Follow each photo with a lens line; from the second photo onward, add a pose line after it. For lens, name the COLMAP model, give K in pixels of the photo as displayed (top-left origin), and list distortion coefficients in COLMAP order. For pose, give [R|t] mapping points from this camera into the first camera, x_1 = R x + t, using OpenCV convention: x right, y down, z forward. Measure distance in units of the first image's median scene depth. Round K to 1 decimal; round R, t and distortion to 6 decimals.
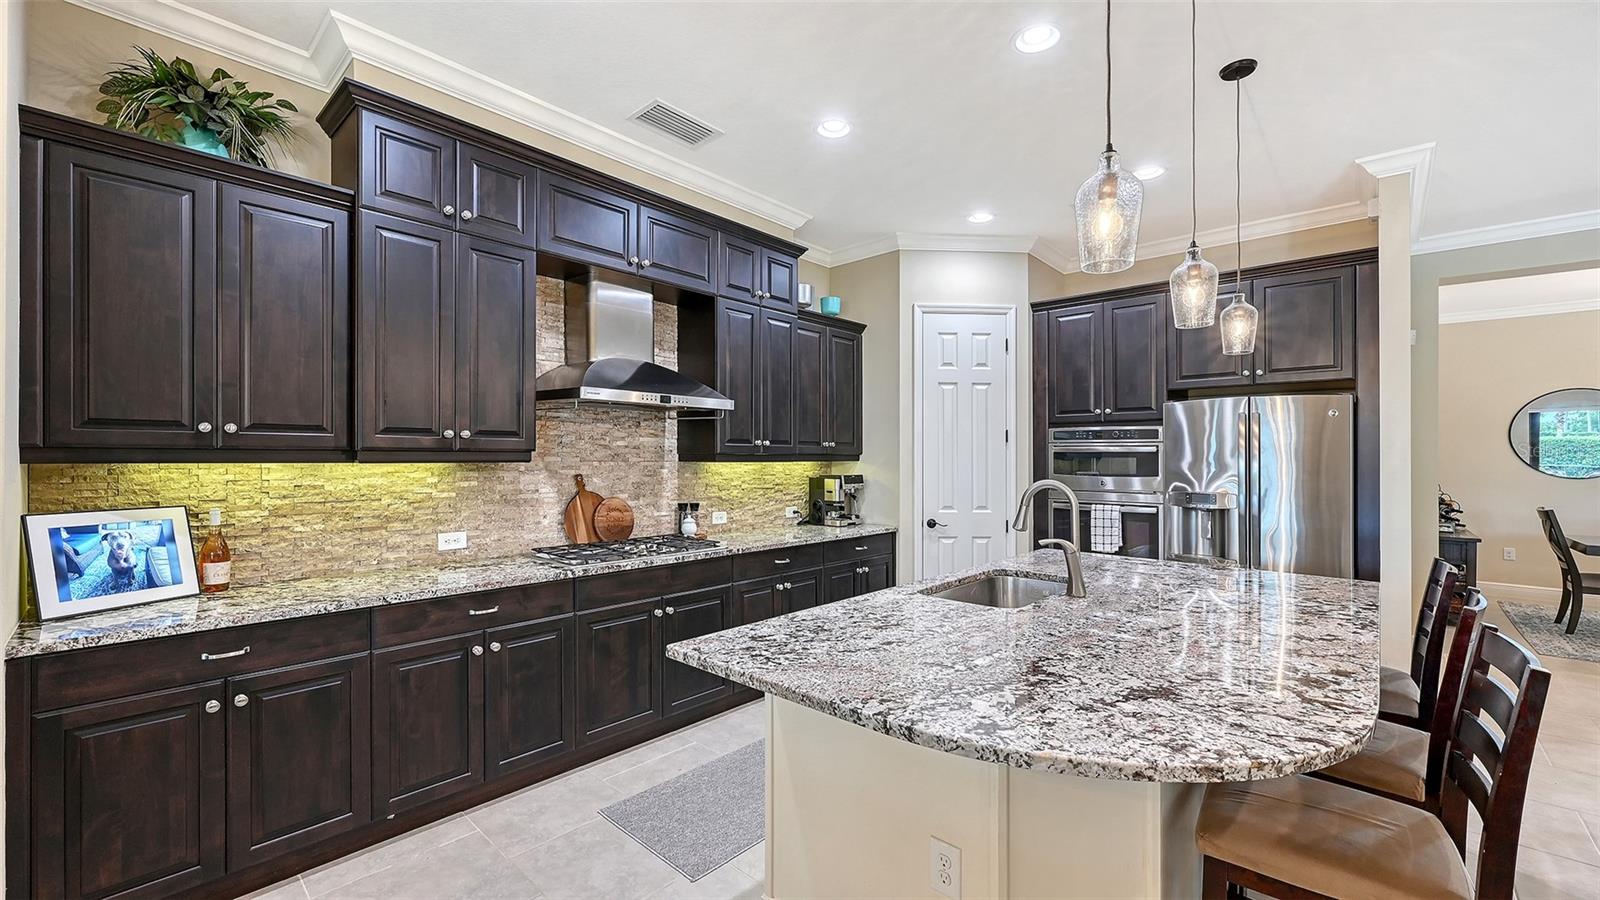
lens RADIAL K [[644.8, 0, 793.3], [0, 644.8, 448.4], [0, 0, 1]] dist [-0.002378, -0.000412]
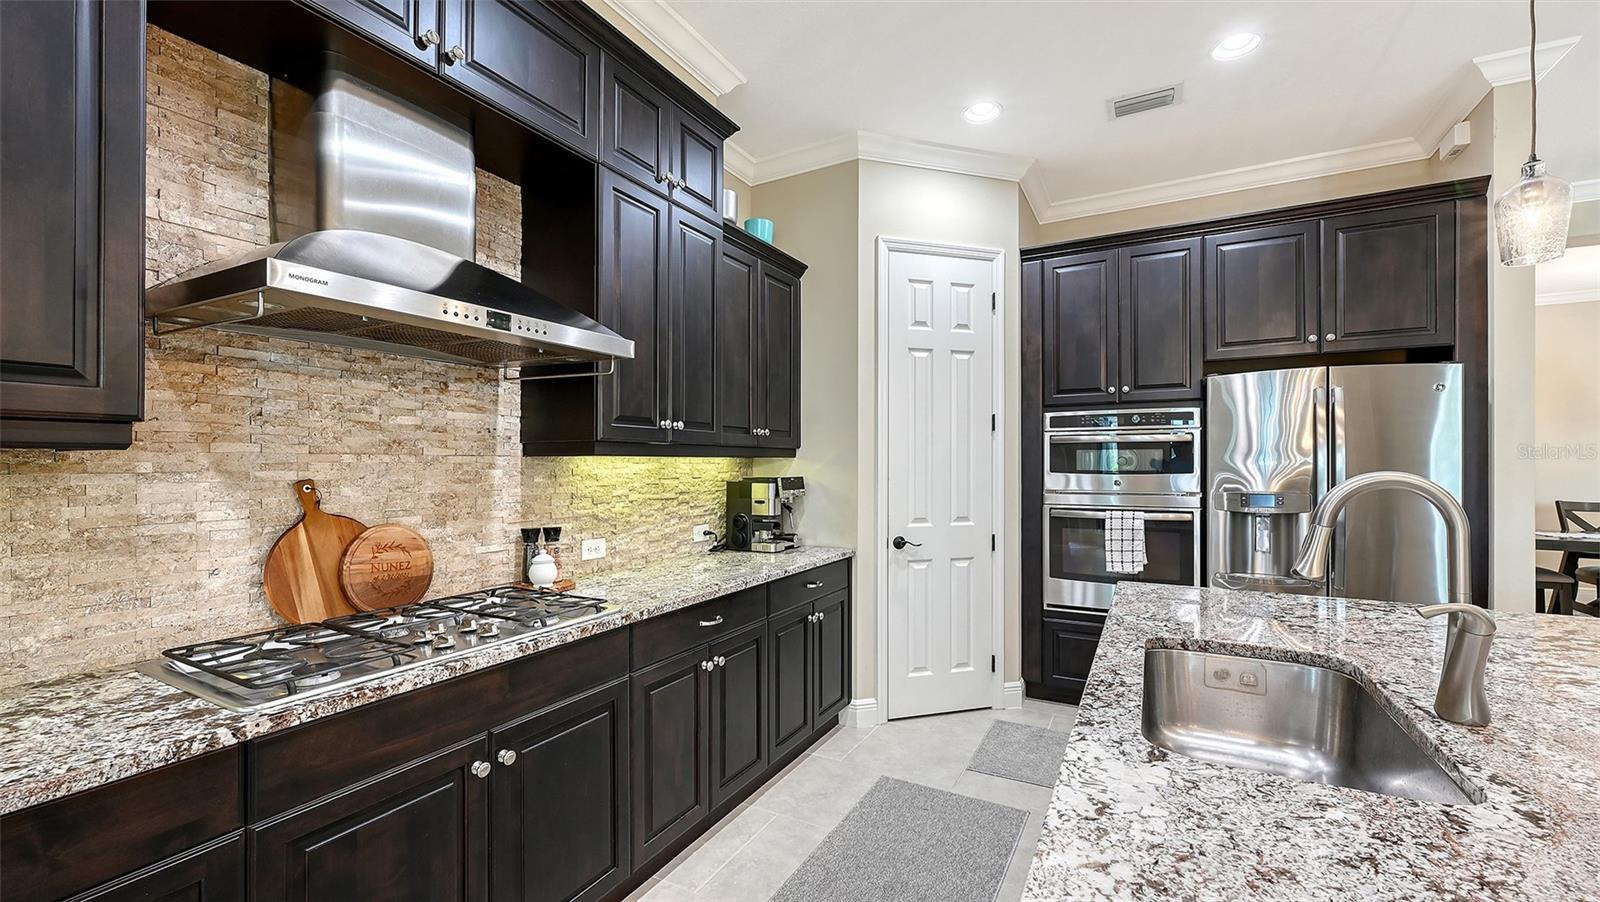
lens RADIAL K [[649.6, 0, 813.5], [0, 649.6, 444.1], [0, 0, 1]] dist [-0.003890, -0.000164]
pose [[0.967487, -0.000094, 0.252920, -0.074431], [0.004193, 0.999869, -0.015665, 0.020033], [-0.252885, 0.016216, 0.967360, 0.378829]]
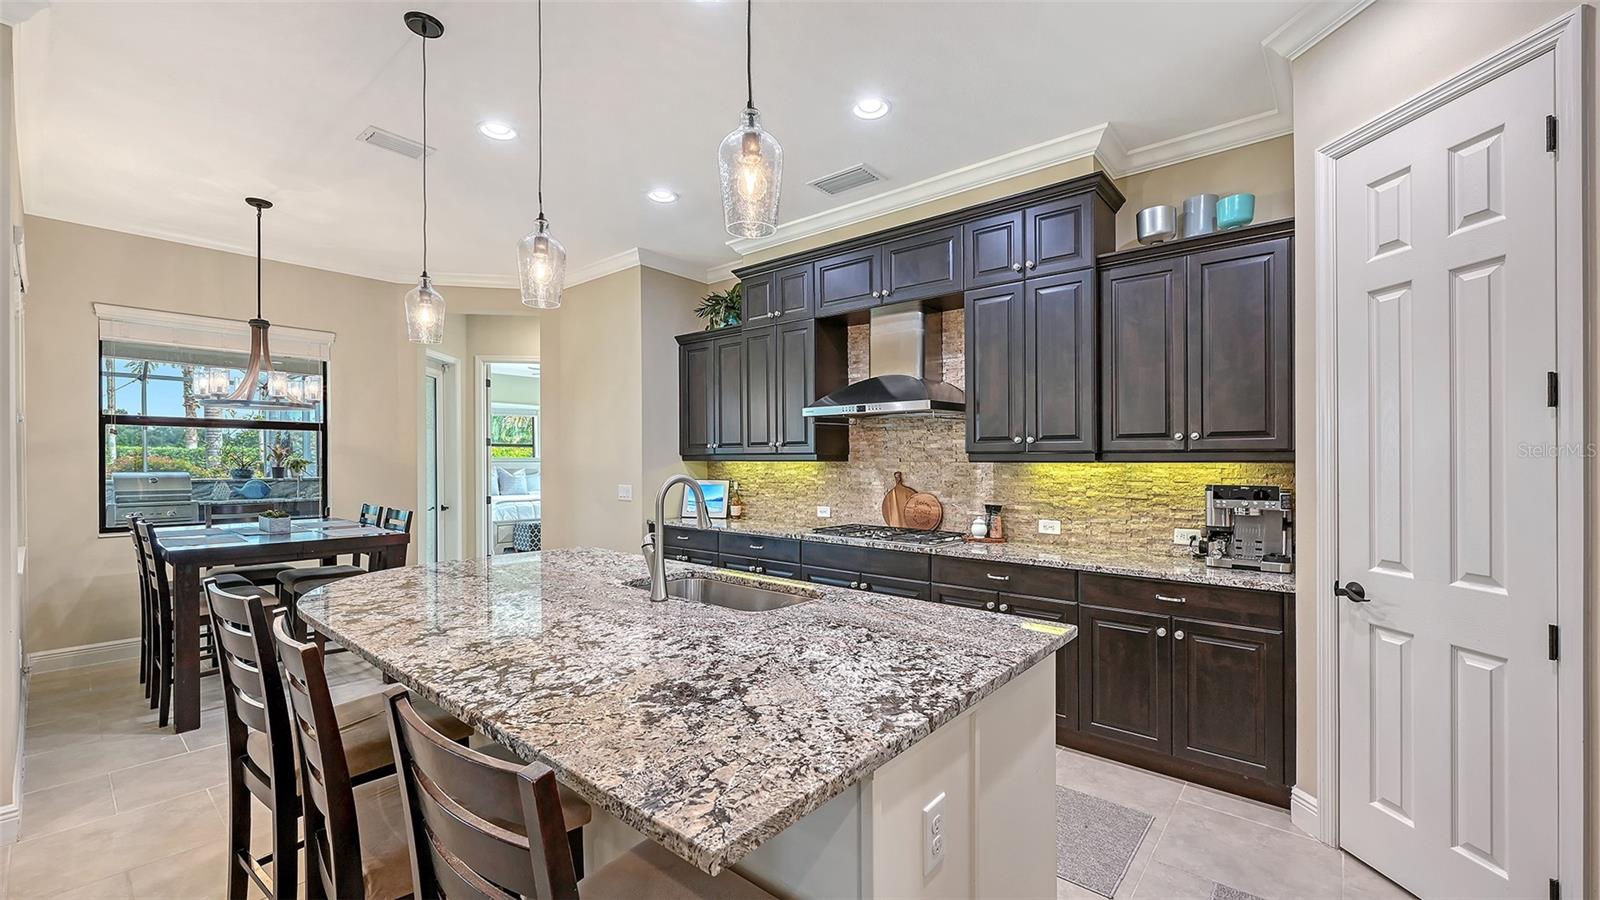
lens RADIAL K [[644.8, 0, 804.4], [0, 644.8, 455.7], [0, 0, 1]] dist [-0.002378, -0.000412]
pose [[0.044000, -0.011569, -0.998965, 0.801379], [0.011986, 0.999867, -0.011052, 0.018289], [0.998960, -0.011488, 0.044133, 0.682772]]
